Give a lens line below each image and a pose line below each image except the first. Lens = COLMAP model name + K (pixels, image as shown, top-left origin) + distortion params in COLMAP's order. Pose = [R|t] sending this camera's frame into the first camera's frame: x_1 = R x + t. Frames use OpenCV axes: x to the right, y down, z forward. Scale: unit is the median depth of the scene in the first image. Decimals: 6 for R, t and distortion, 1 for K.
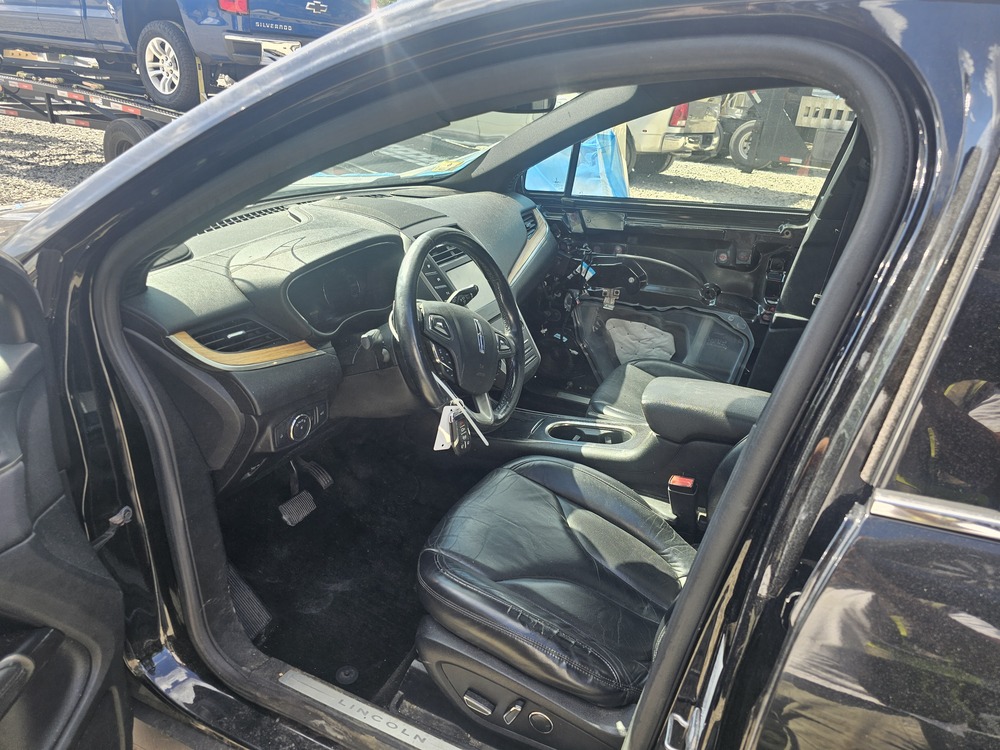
lens RADIAL K [[690.9, 0, 504.4], [0, 690.9, 373.8], [0, 0, 1]] dist [0.020497, -0.022598]
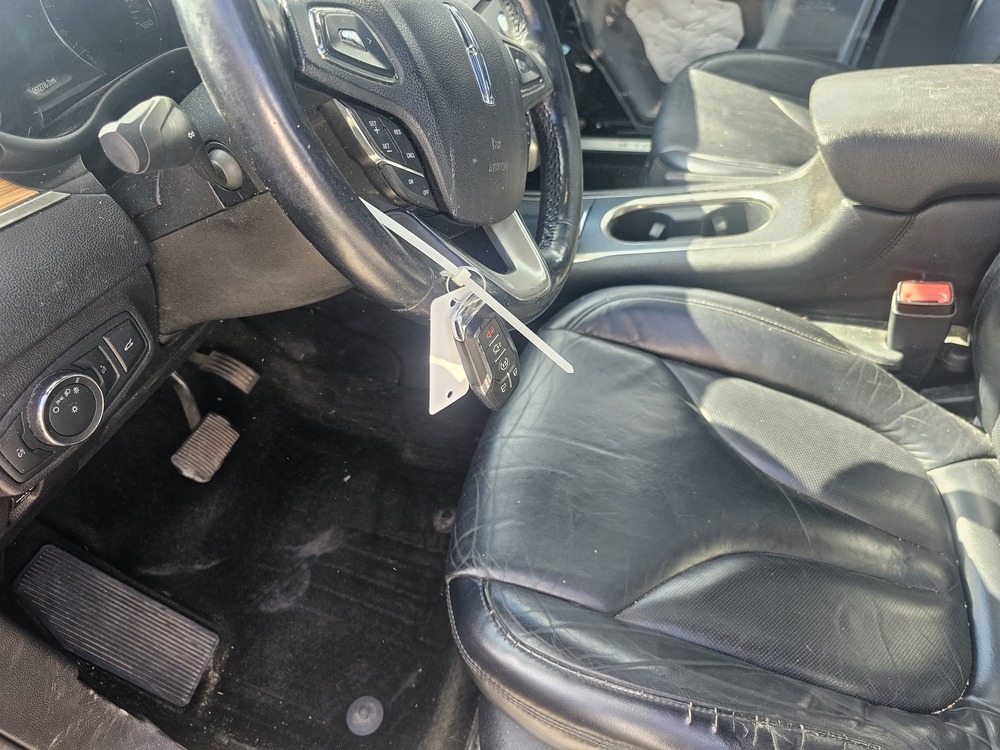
lens RADIAL K [[690.9, 0, 504.4], [0, 690.9, 373.8], [0, 0, 1]] dist [0.020497, -0.022598]
pose [[0.977220, -0.212210, 0.002957, -0.047383], [0.197518, 0.914488, 0.353126, -0.023753], [-0.077641, -0.344497, 0.935571, 0.524728]]
